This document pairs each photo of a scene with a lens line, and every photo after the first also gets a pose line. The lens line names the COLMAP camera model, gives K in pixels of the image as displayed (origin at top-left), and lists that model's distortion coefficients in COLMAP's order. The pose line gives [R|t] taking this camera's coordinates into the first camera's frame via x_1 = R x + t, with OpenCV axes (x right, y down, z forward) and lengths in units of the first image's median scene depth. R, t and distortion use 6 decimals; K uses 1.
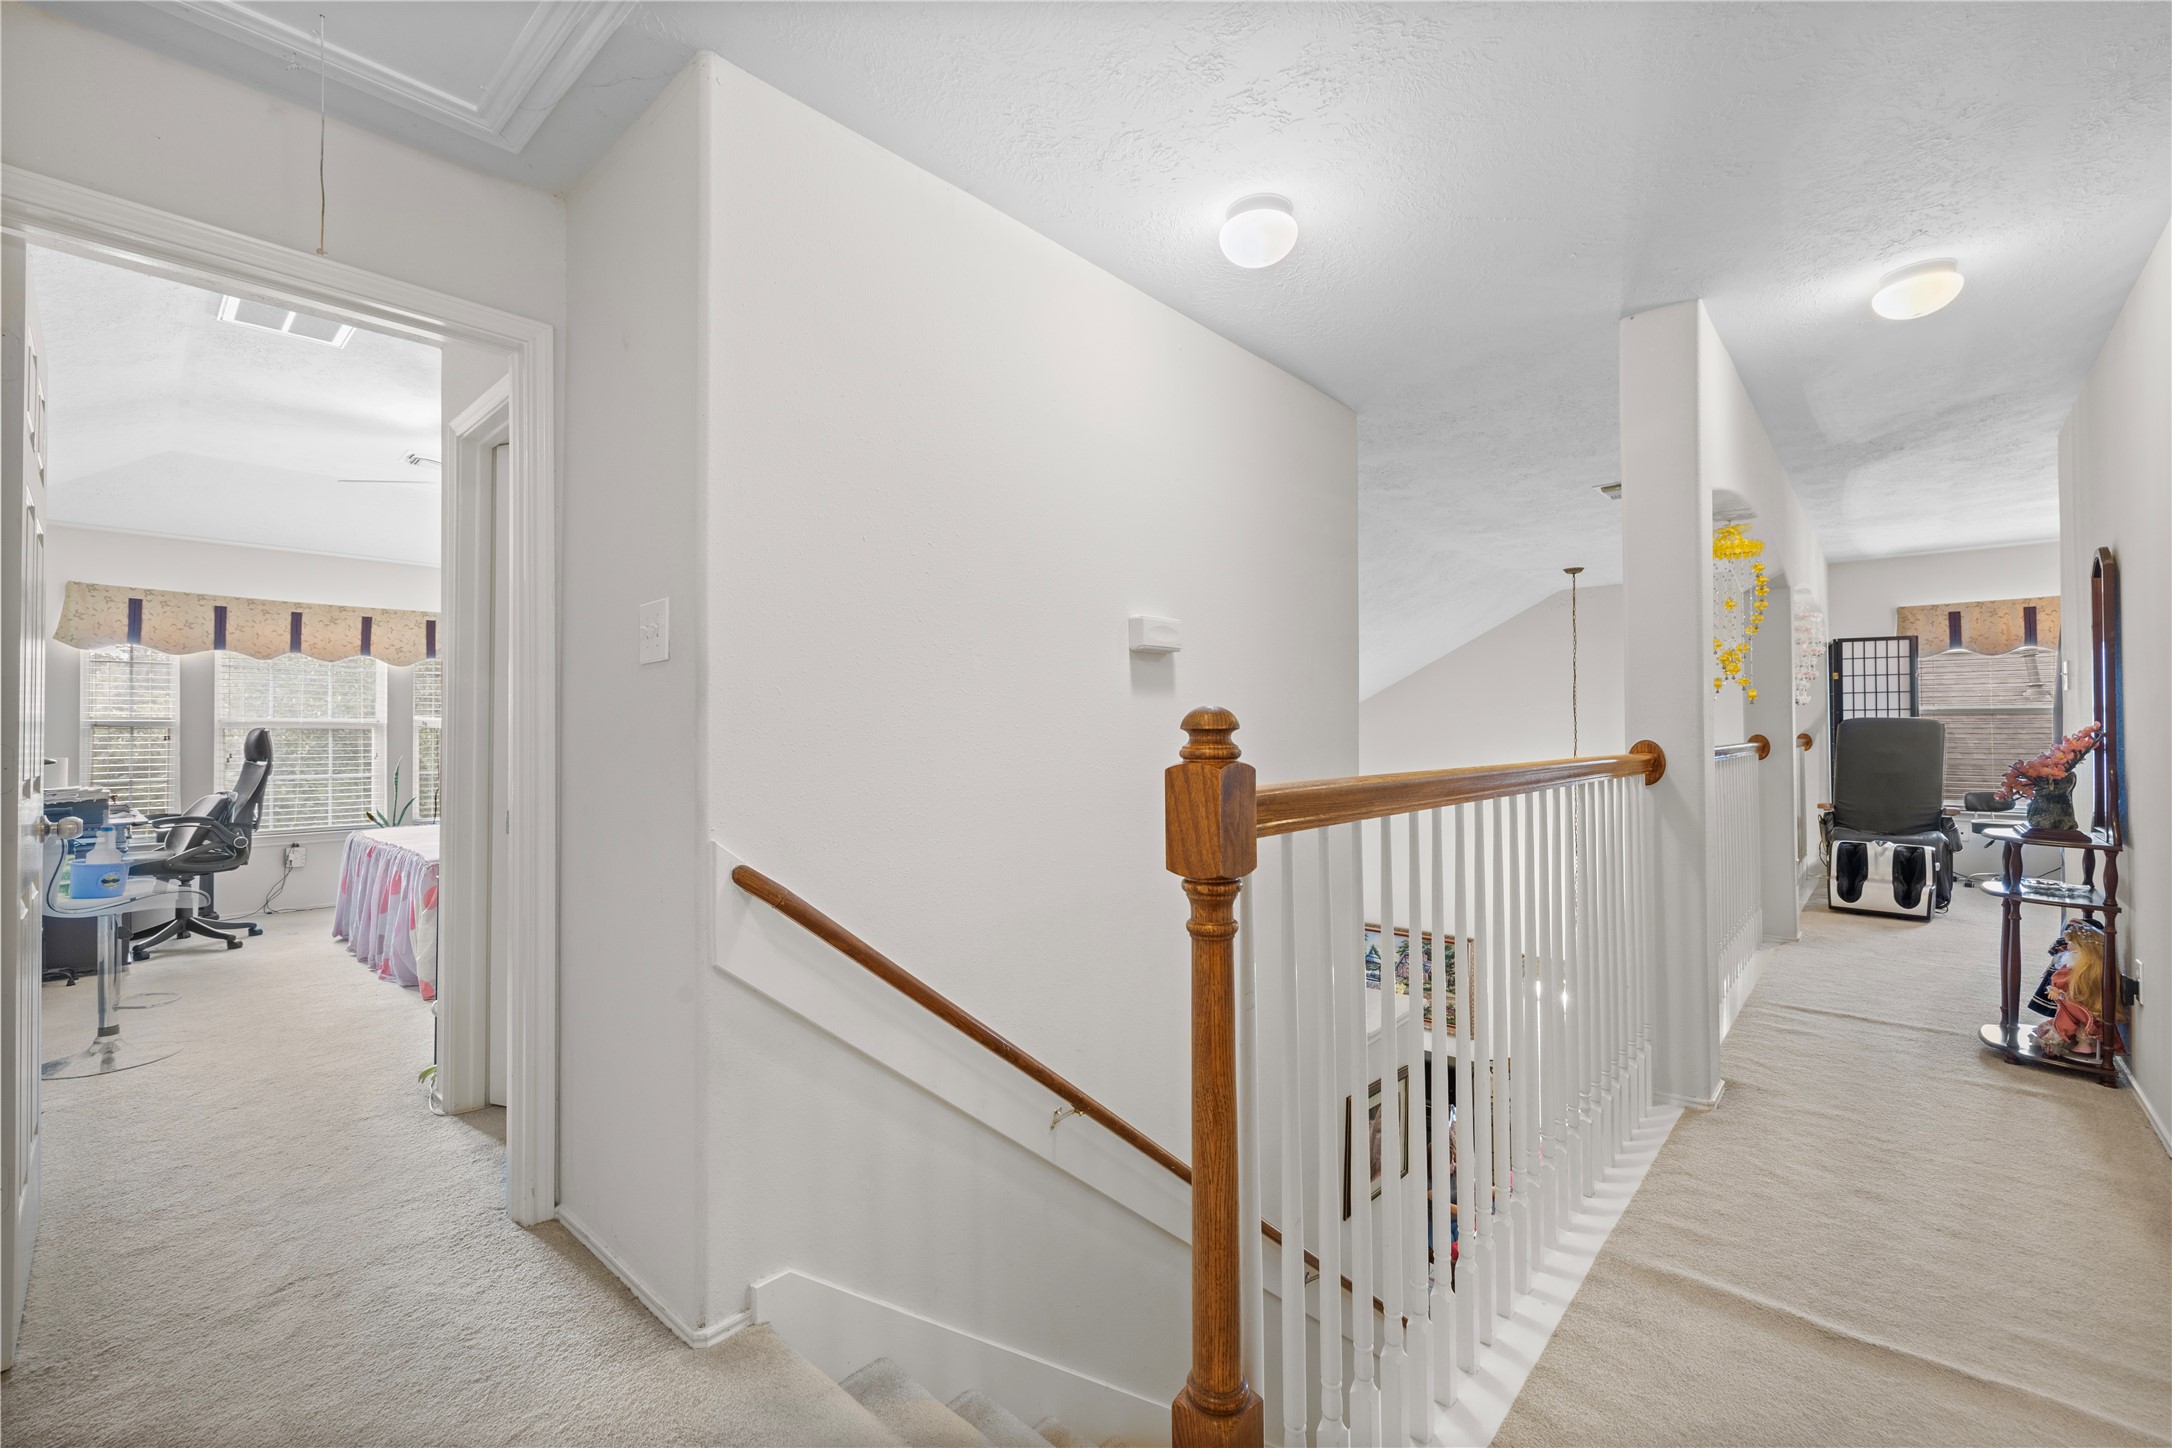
lens RADIAL K [[910.0, 0, 1086.2], [0, 910.0, 728.4], [0, 0, 1]] dist [-0.001818, 0.000306]
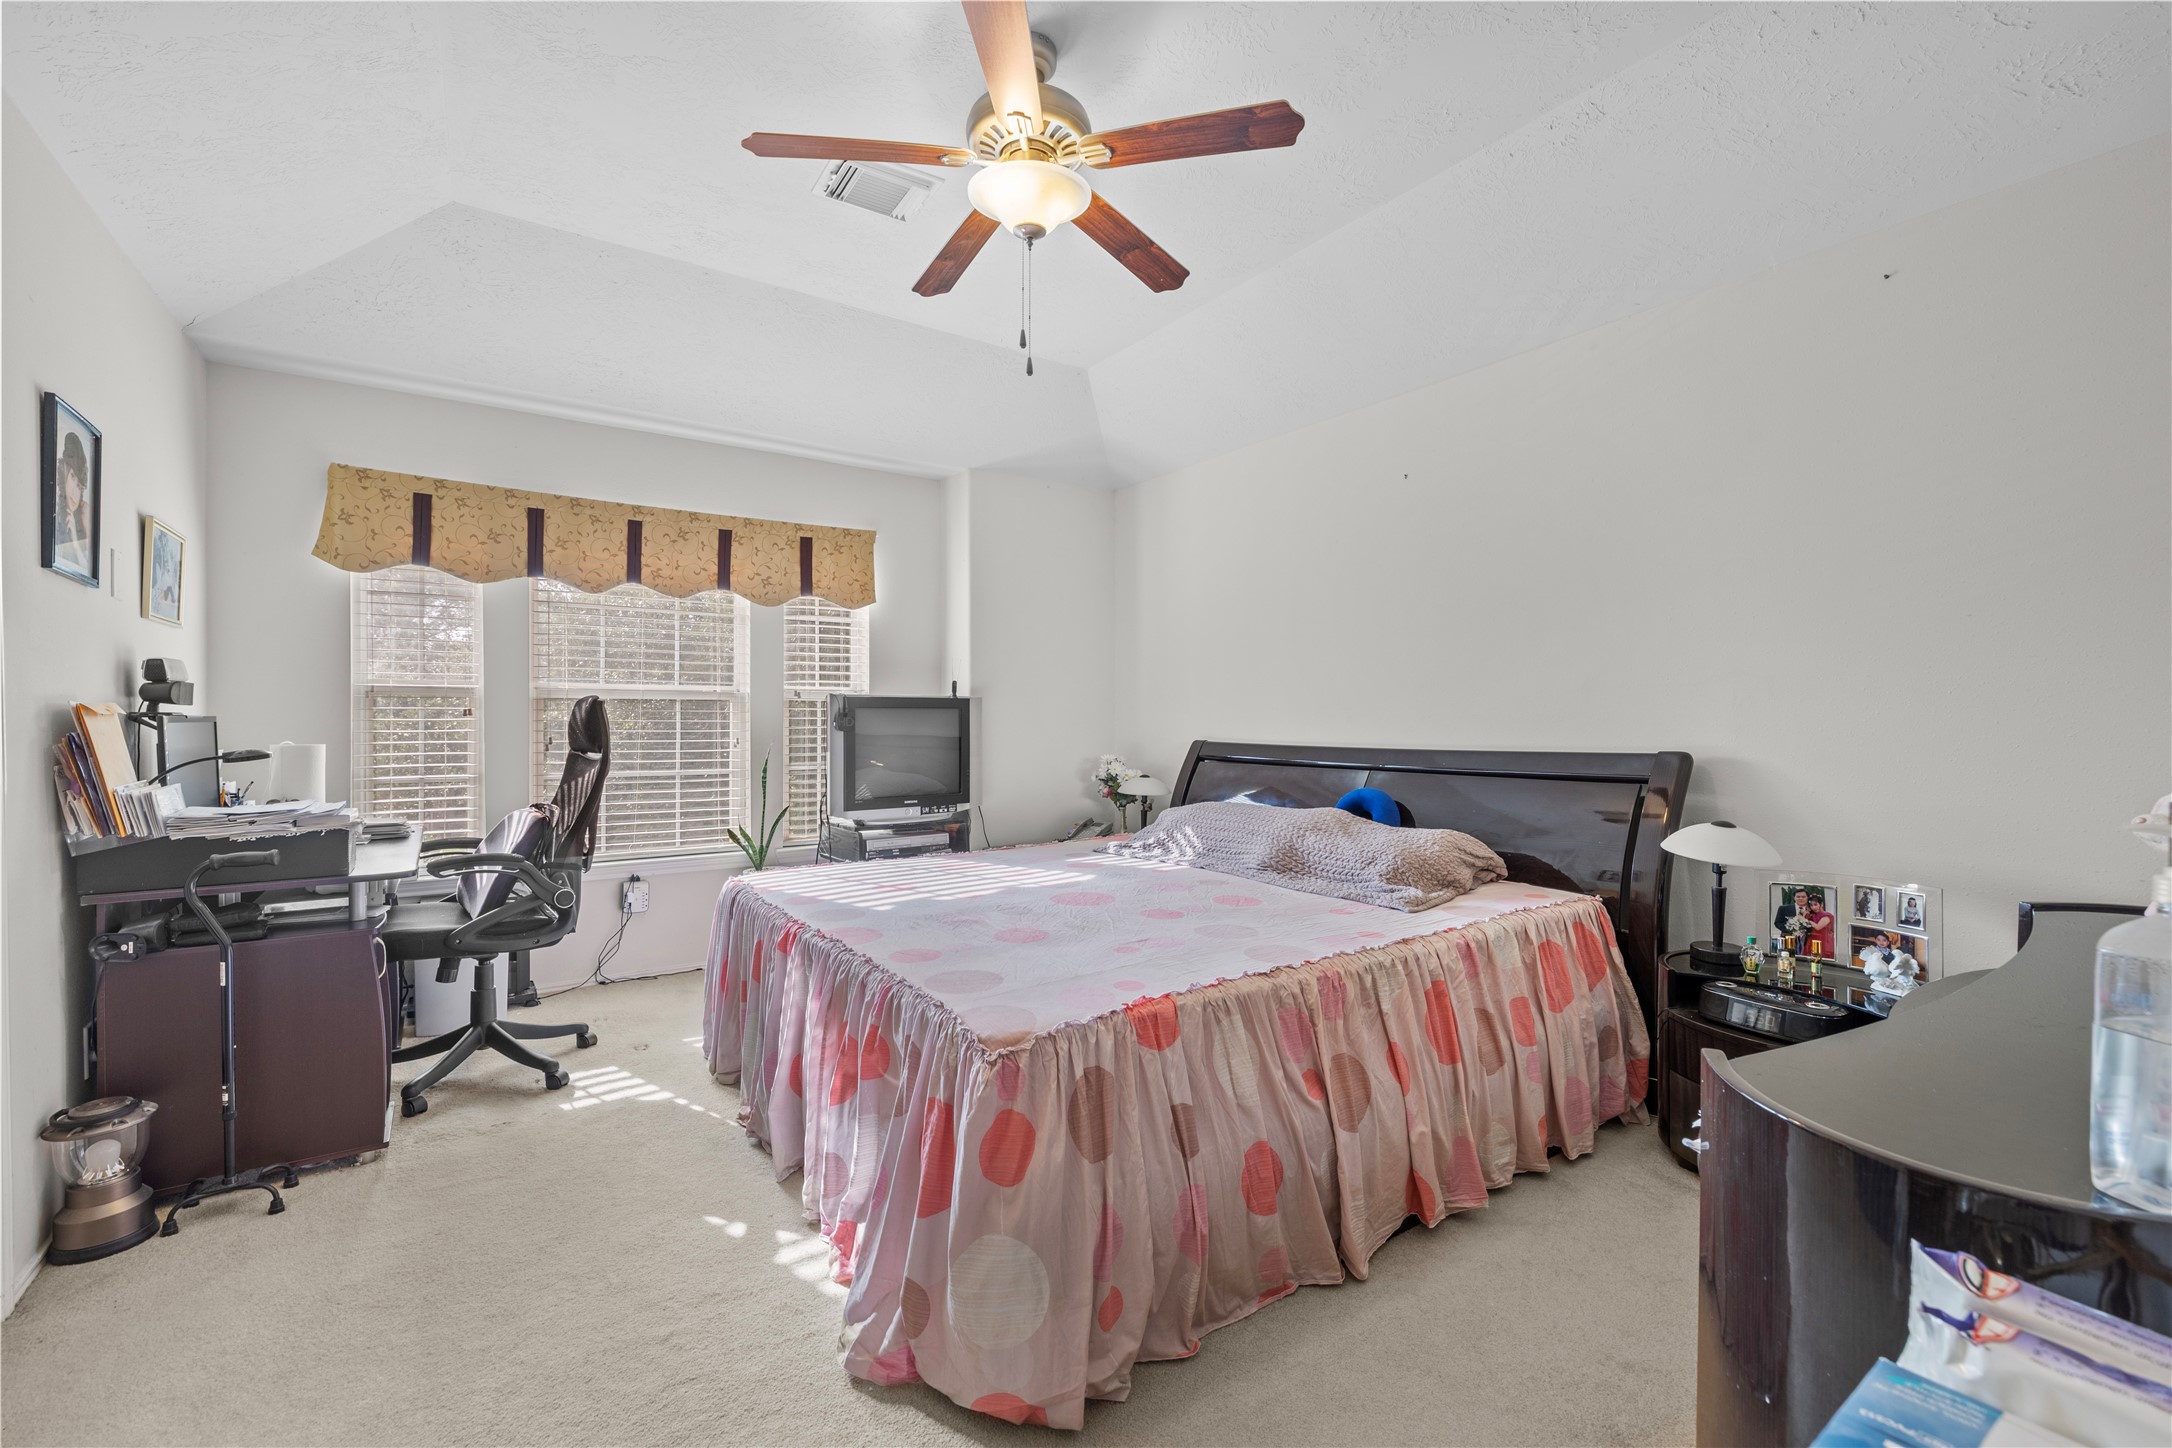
lens RADIAL K [[910.0, 0, 1082.8], [0, 910.0, 724.5], [0, 0, 1]] dist [-0.001818, 0.000306]
pose [[0.973410, 0.004853, -0.229018, -0.442407], [-0.001667, 0.999899, 0.014103, 0.008664], [0.229063, -0.013346, 0.973320, 0.475948]]
